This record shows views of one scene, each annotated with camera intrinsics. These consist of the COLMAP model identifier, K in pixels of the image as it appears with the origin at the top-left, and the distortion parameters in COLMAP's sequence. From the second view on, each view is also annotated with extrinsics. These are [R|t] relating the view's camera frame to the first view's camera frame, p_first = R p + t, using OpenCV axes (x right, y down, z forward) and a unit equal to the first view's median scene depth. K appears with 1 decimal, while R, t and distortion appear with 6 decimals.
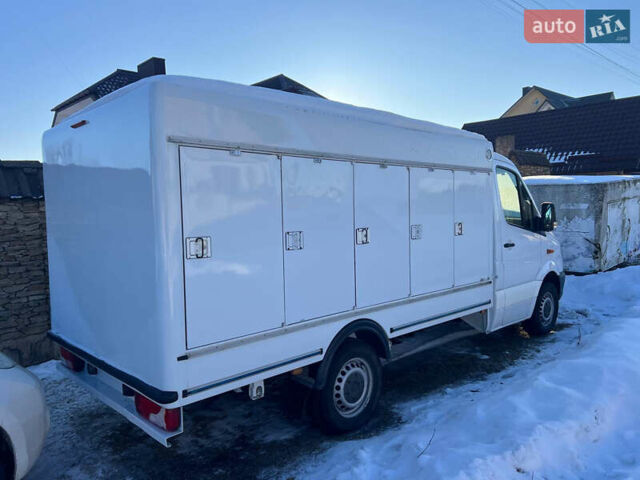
lens RADIAL K [[478.6, 0, 319.6], [0, 478.6, 237.8], [0, 0, 1]] dist [0.027459, -0.000183]
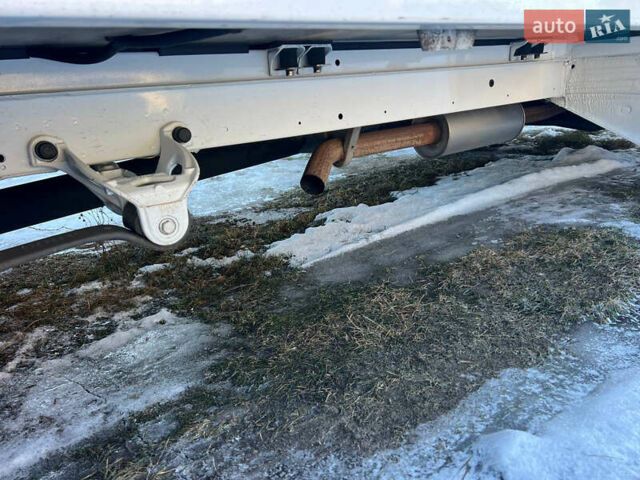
lens RADIAL K [[478.6, 0, 319.6], [0, 478.6, 237.8], [0, 0, 1]] dist [0.027459, -0.000183]
pose [[0.990777, -0.013343, -0.134847, 0.169811], [0.047803, 0.965577, 0.255687, 0.155121], [0.126794, -0.259775, 0.957309, 0.649503]]
